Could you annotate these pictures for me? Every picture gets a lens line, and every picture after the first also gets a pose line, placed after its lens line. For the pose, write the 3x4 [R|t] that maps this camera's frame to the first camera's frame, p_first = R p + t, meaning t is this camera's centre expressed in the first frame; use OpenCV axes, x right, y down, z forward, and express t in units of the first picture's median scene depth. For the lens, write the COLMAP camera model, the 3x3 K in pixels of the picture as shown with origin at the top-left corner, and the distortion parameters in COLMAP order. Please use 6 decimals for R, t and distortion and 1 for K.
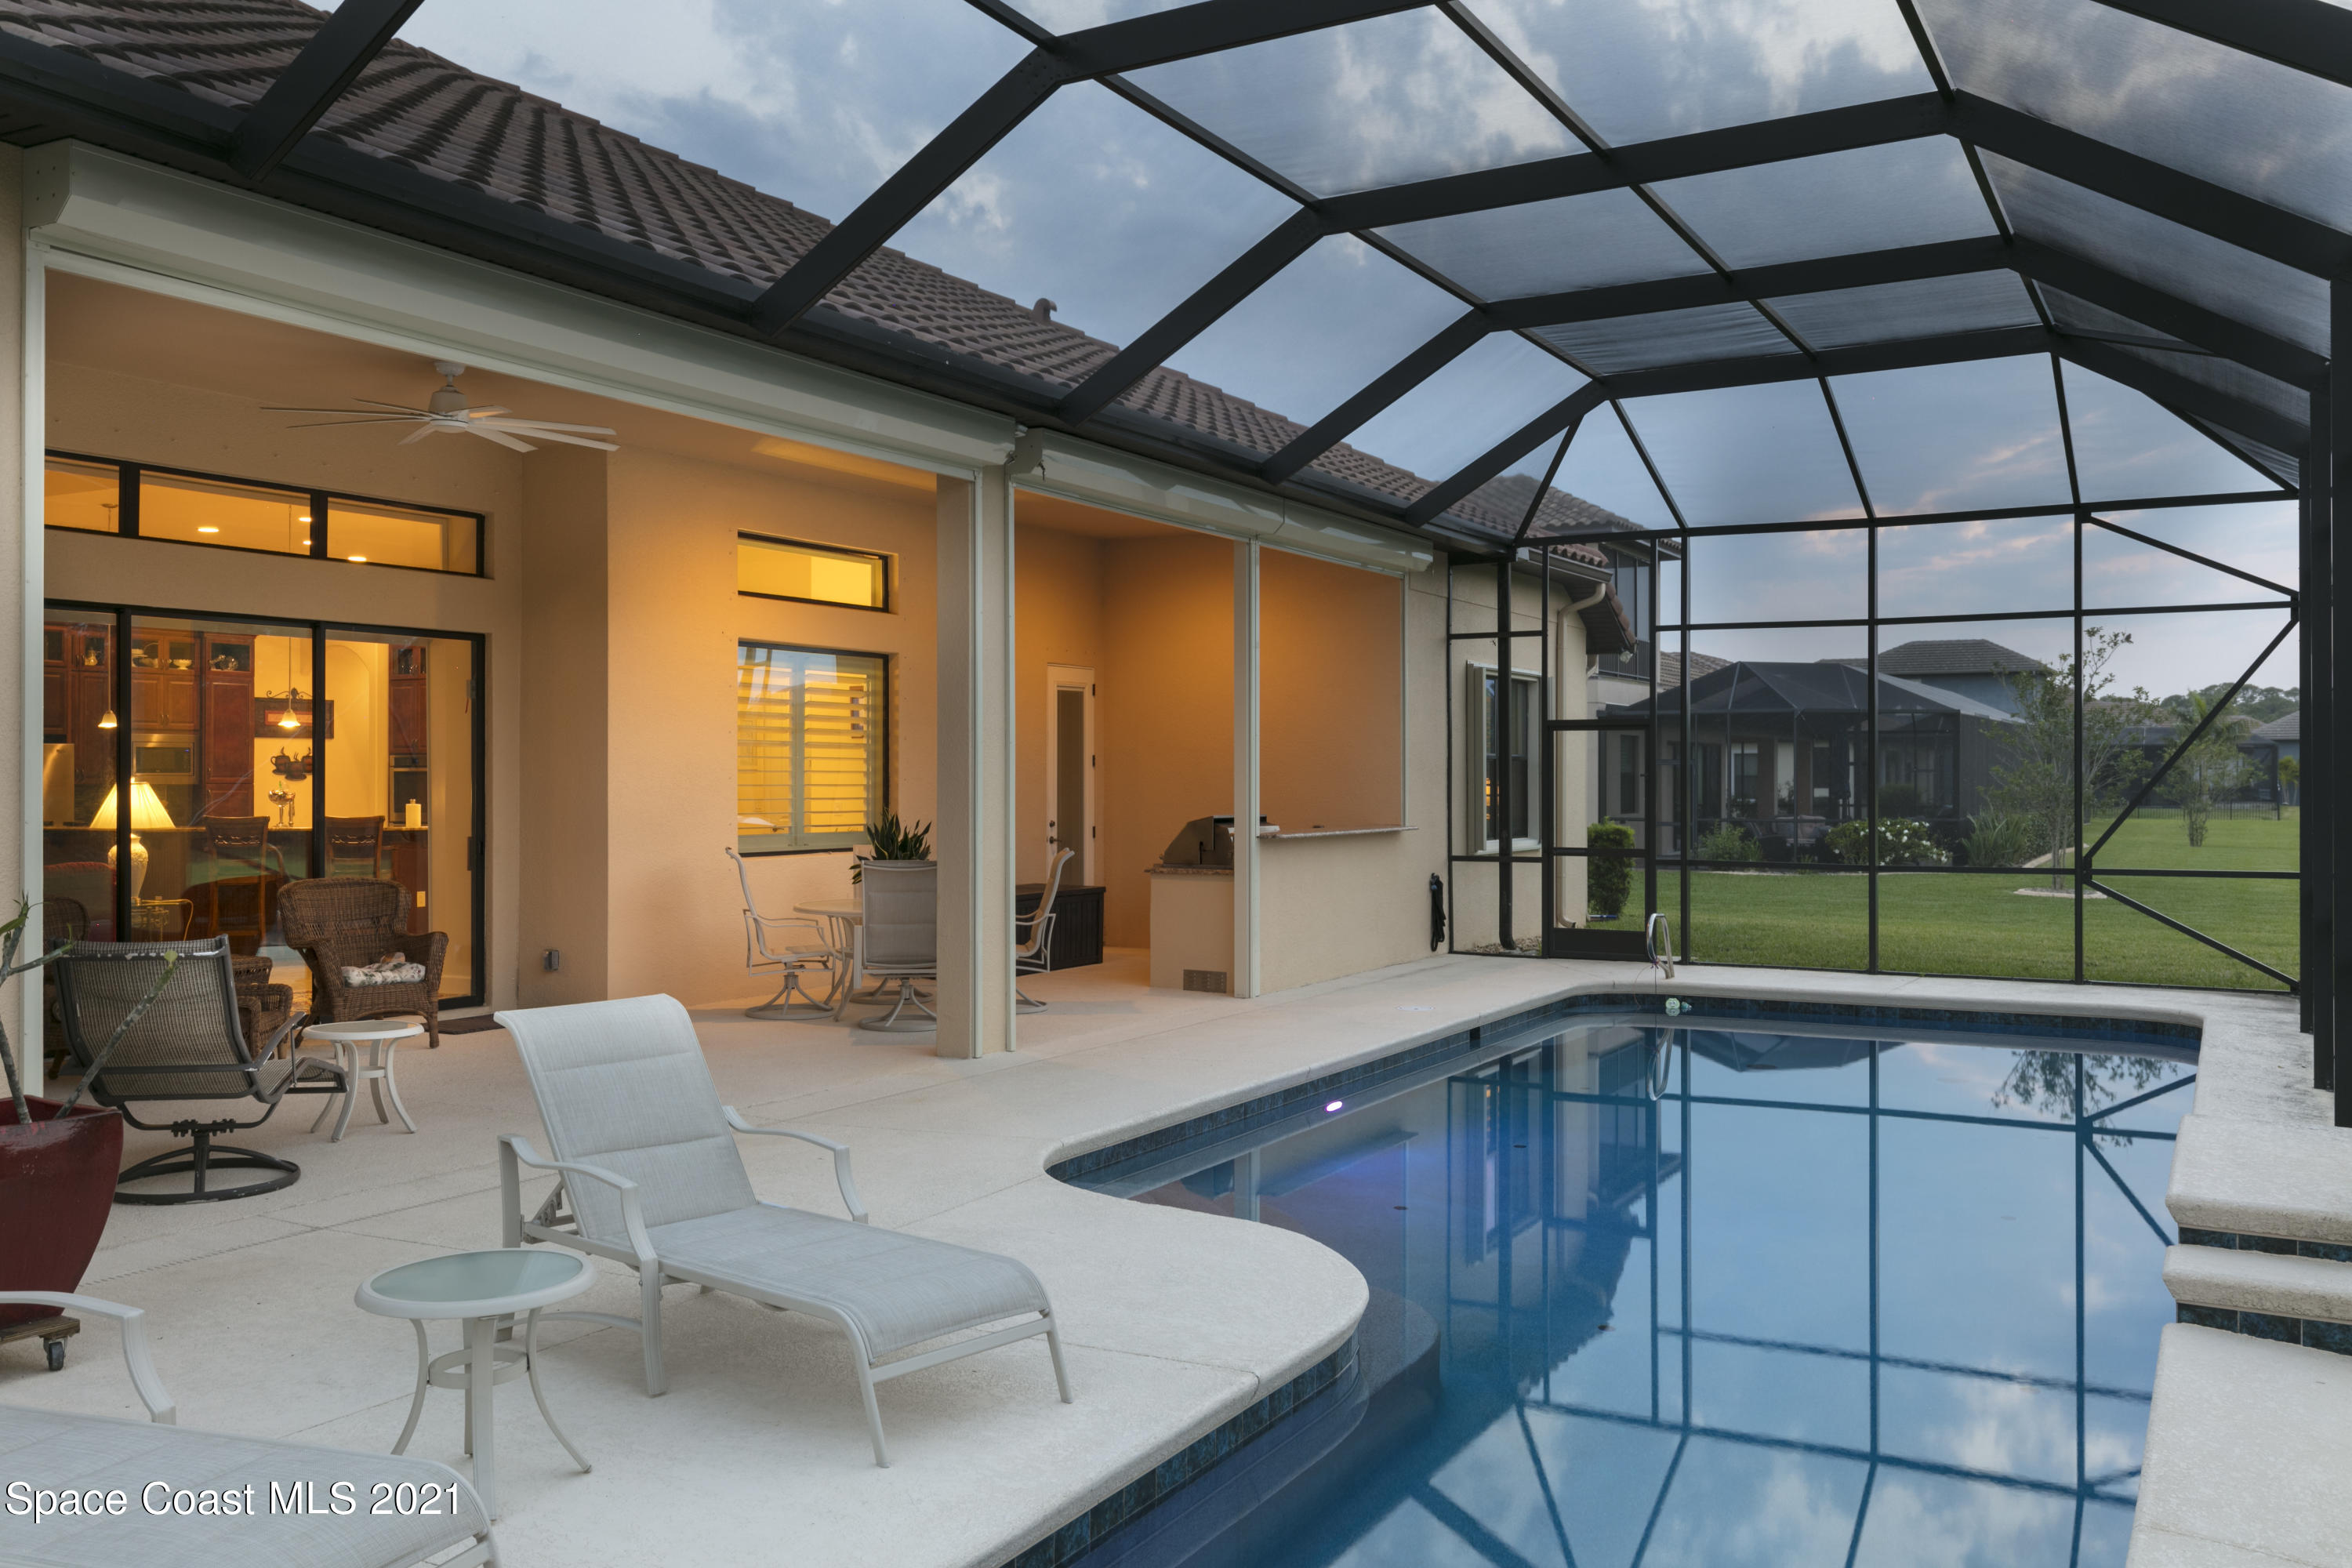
lens RADIAL K [[1903.3, 0, 1163.3], [0, 1903.3, 784.8], [0, 0, 1]] dist [0.007624, -0.002443]
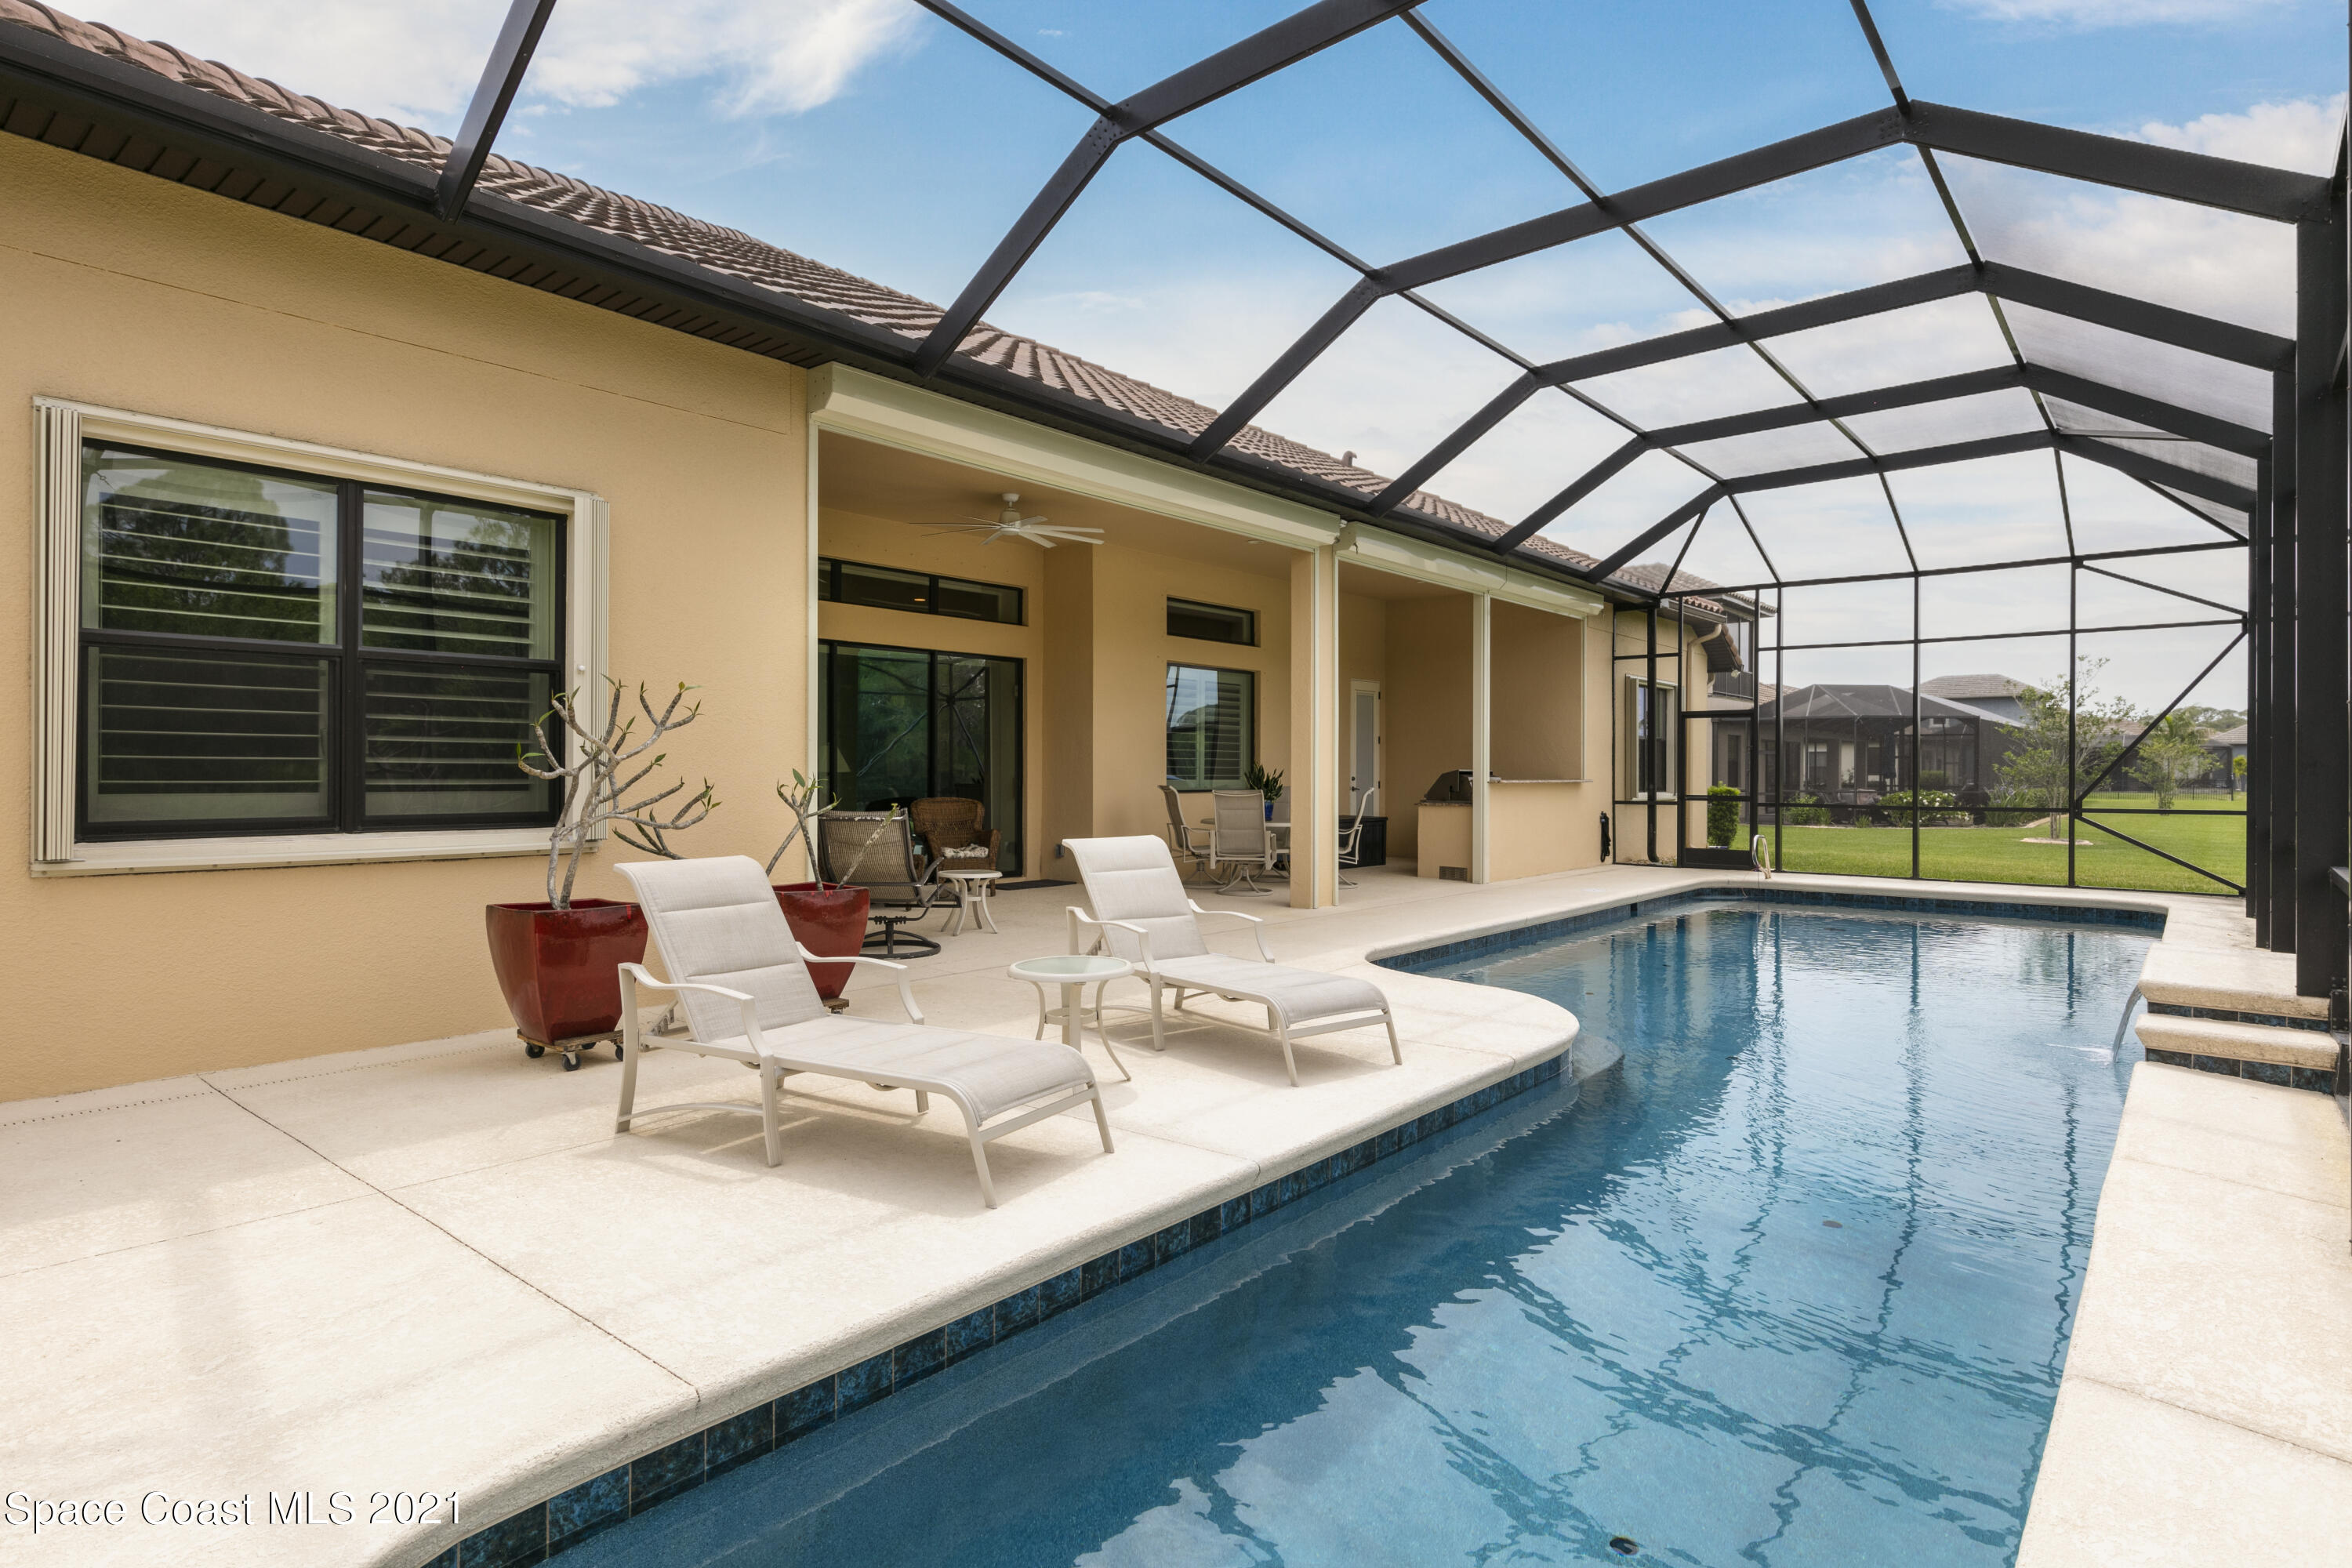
lens RADIAL K [[1195.9, 0, 1185.7], [0, 1195.9, 778.0], [0, 0, 1]] dist [0.002893, 0.000365]
pose [[0.982189, 0.003353, -0.187866, -0.012066], [-0.002146, 0.999976, 0.006626, 0.020676], [0.187884, -0.006104, 0.982172, -0.023678]]
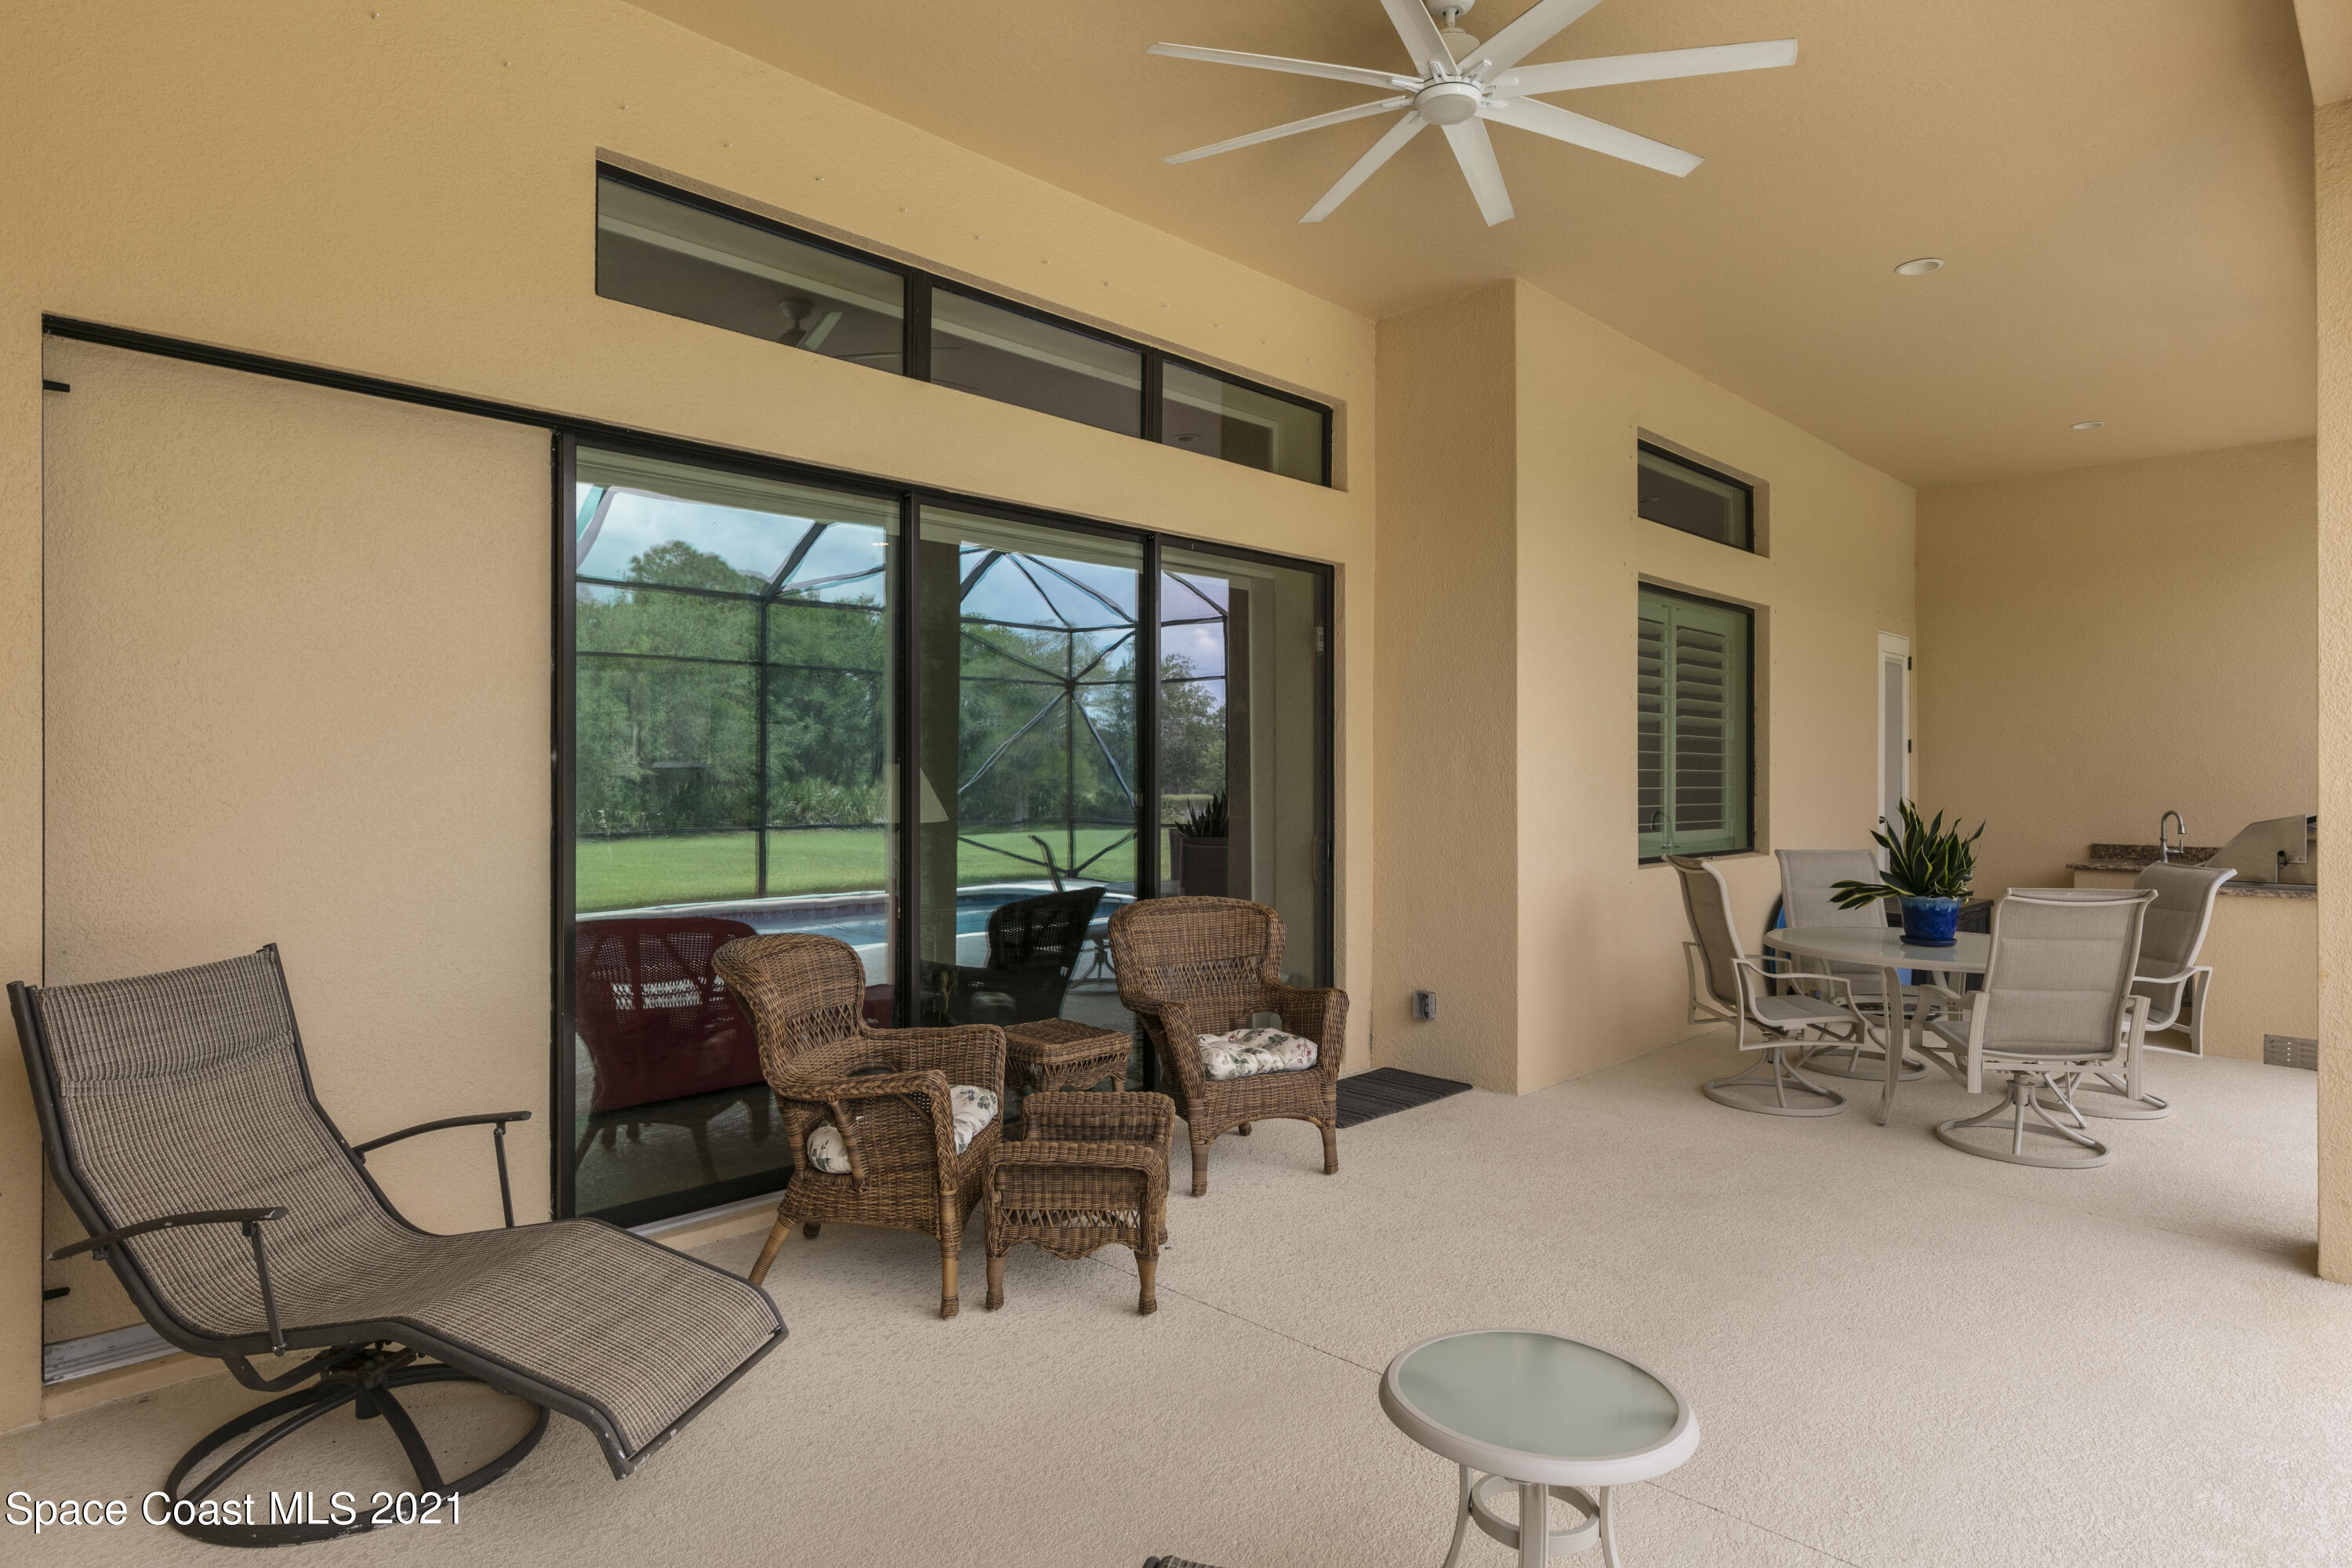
lens RADIAL K [[1306.6, 0, 1165.3], [0, 1306.6, 762.4], [0, 0, 1]] dist [-0.002791, -0.002431]
pose [[0.959559, -0.000501, -0.281507, -0.288182], [-0.001833, 0.999966, -0.008027, 0.002338], [0.281502, 0.008218, 0.959526, 0.513875]]
